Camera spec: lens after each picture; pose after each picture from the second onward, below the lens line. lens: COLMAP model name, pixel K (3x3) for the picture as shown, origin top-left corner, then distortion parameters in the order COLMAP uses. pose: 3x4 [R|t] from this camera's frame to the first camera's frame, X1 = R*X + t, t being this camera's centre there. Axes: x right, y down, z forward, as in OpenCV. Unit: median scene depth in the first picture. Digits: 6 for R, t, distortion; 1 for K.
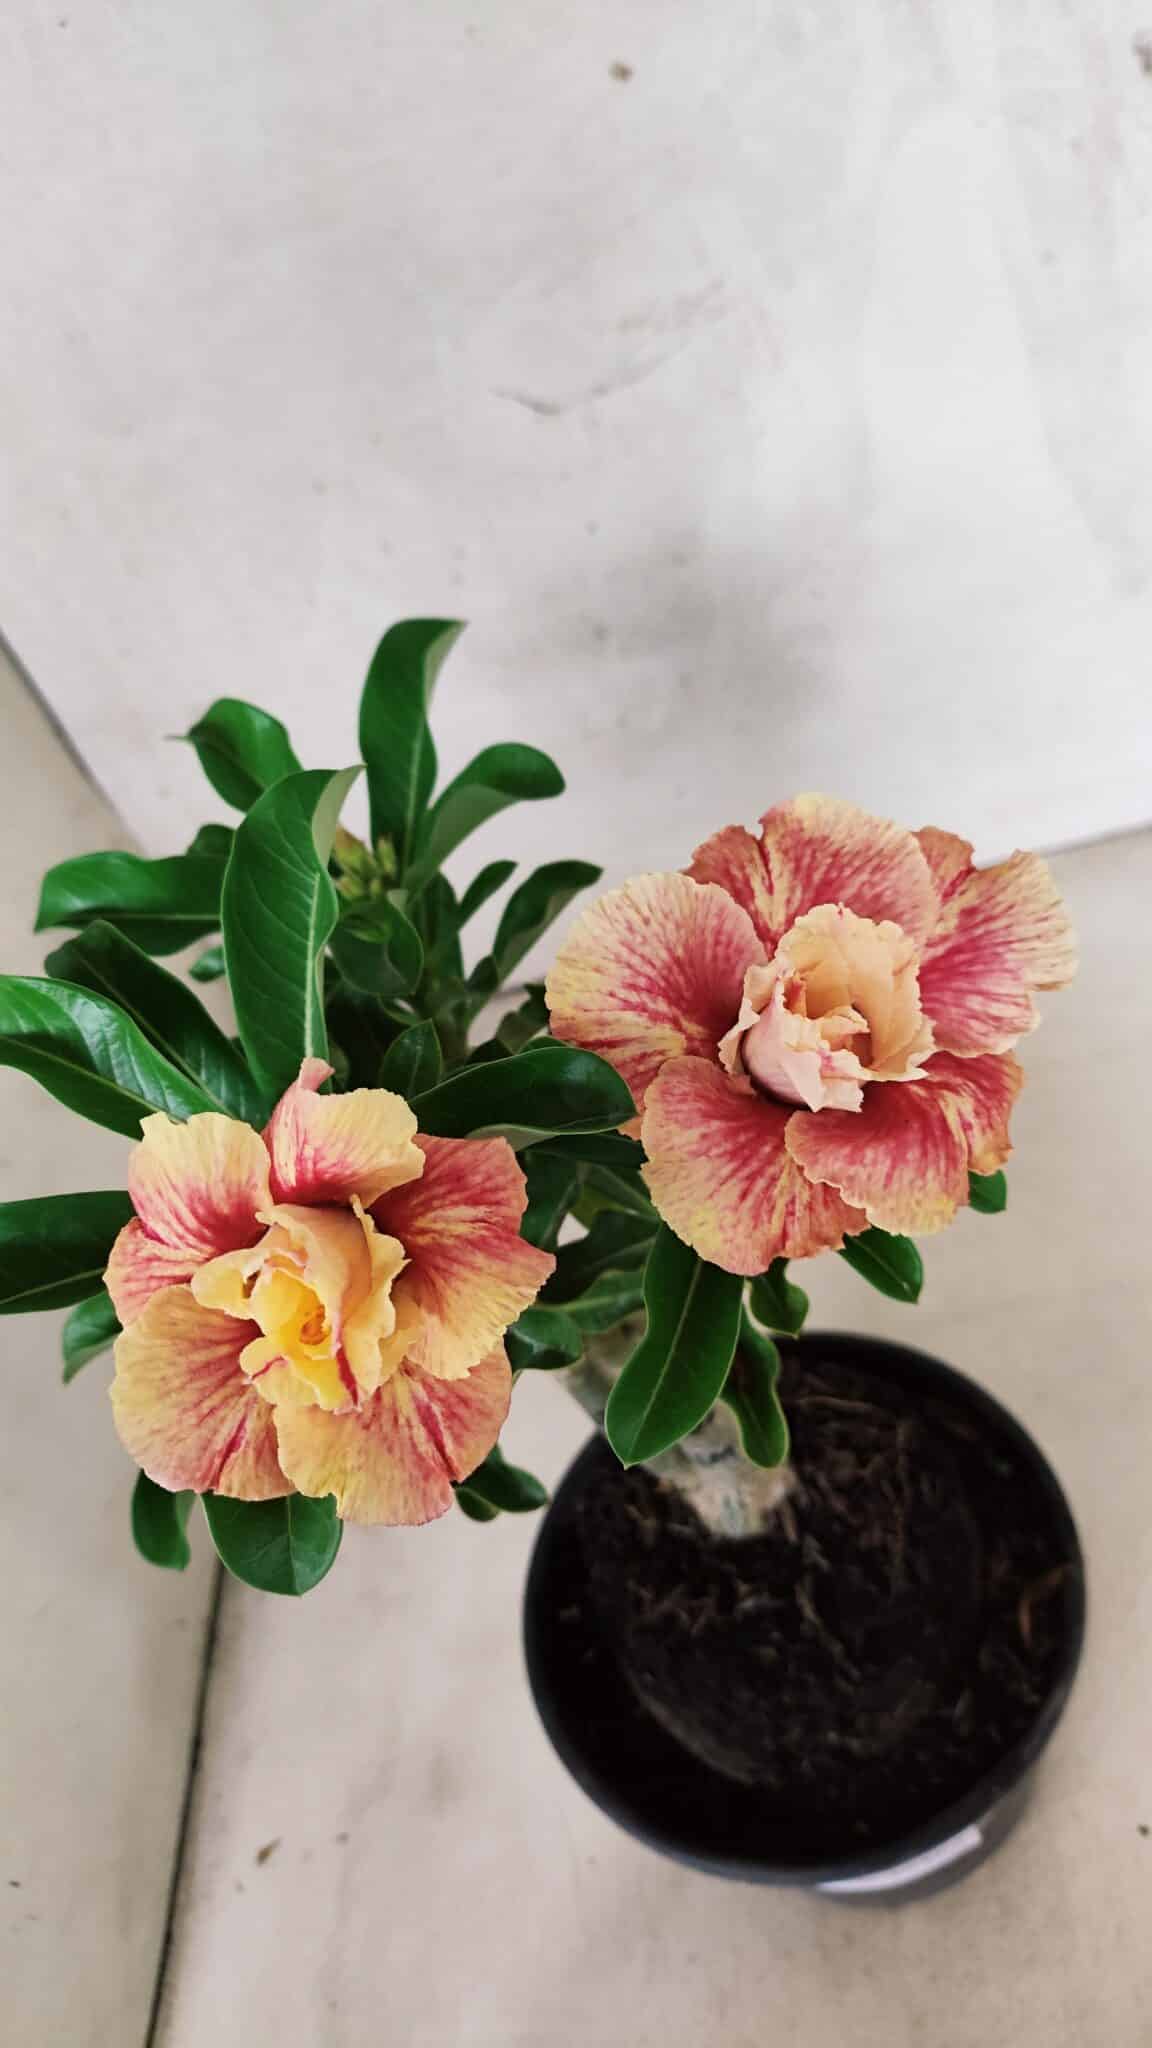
lens RADIAL K [[1558.4, 0, 587.7], [0, 1558.4, 1024.4], [0, 0, 1]] dist [0.023078, -0.067134]
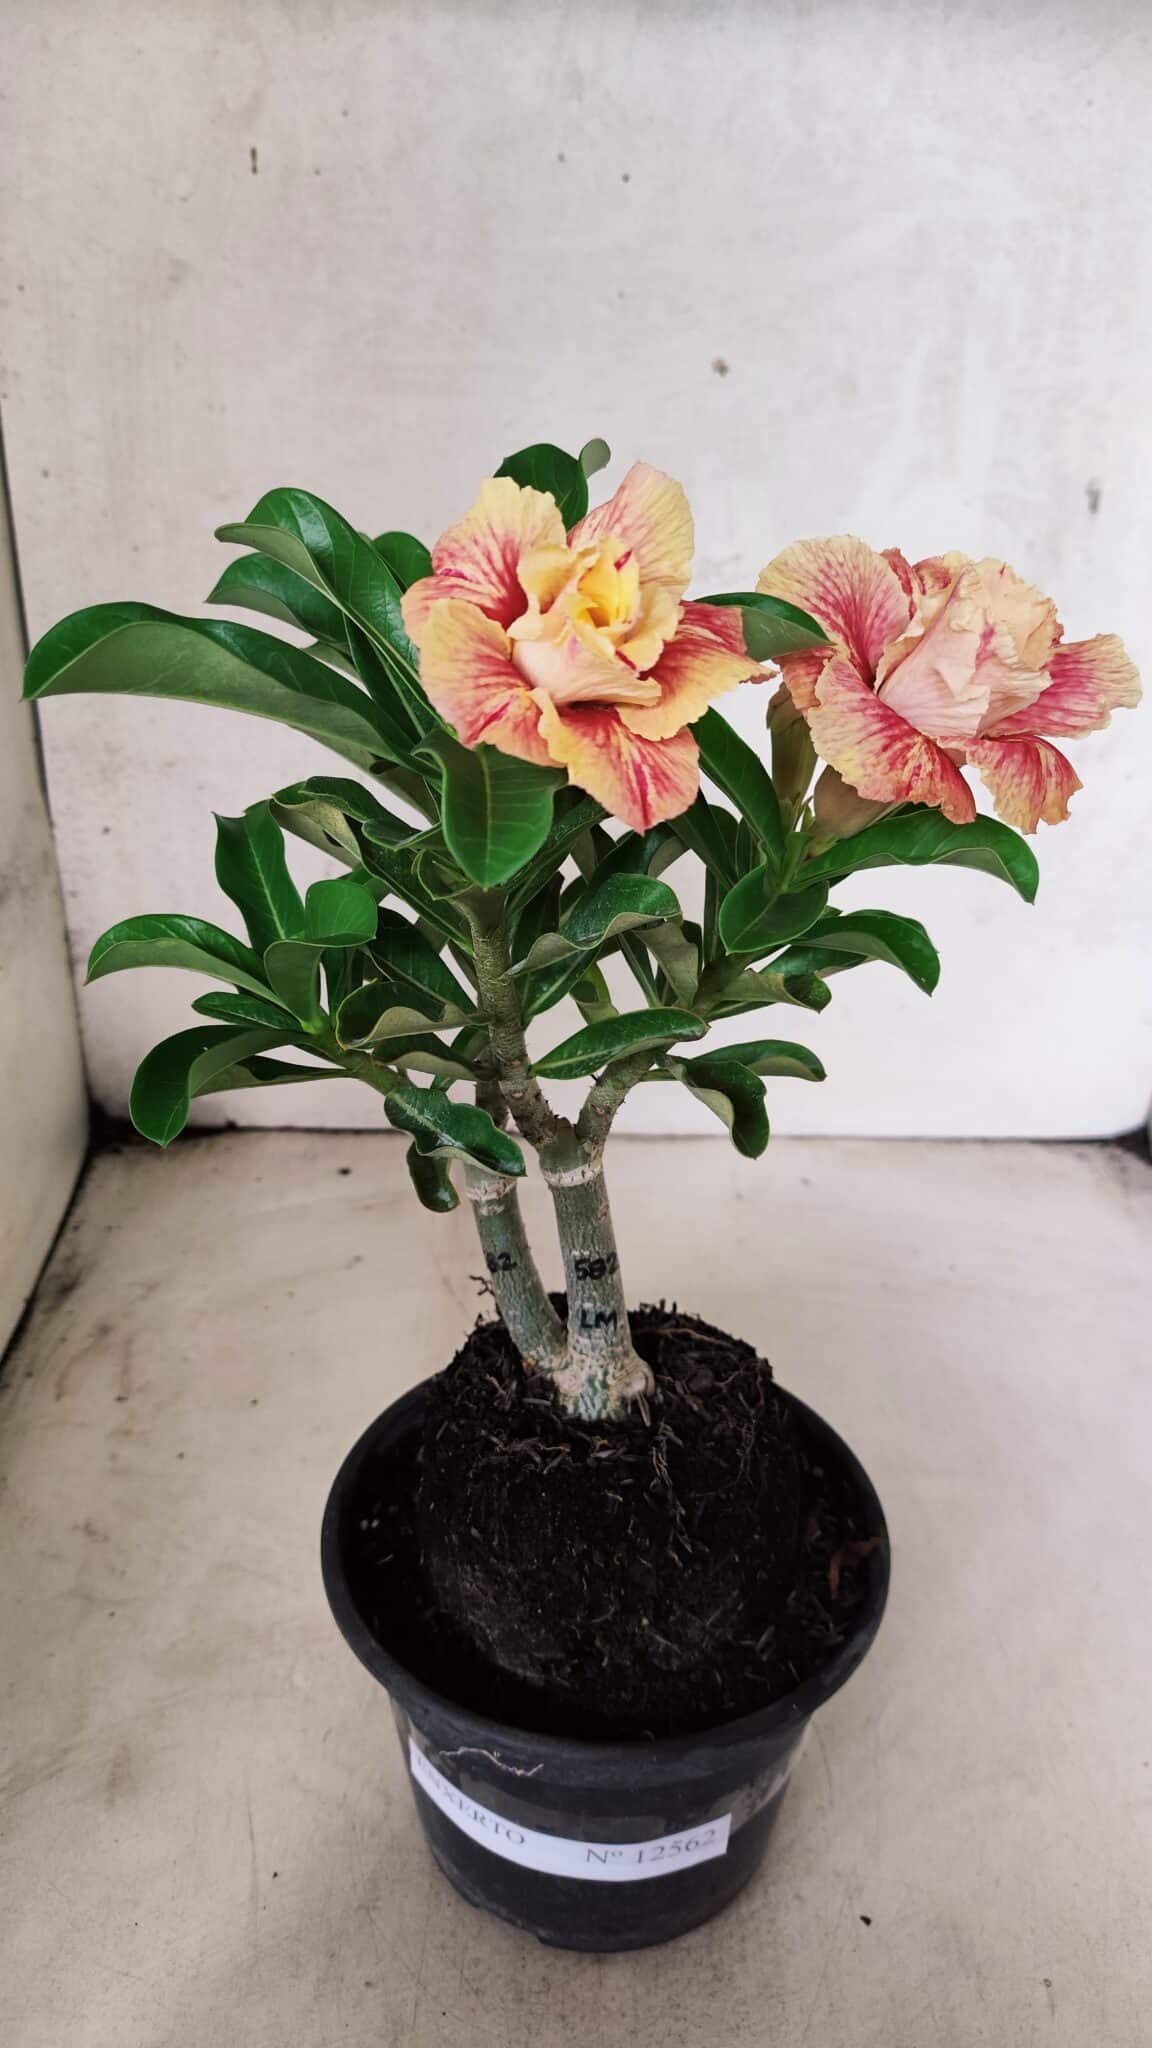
lens RADIAL K [[1514.7, 0, 580.4], [0, 1514.7, 1017.4], [0, 0, 1]] dist [0.099954, -0.158242]
pose [[0.945639, 0.298337, 0.129469, -0.226649], [-0.245237, 0.915605, -0.318633, 0.762803], [-0.213603, 0.269562, 0.938994, -0.037928]]
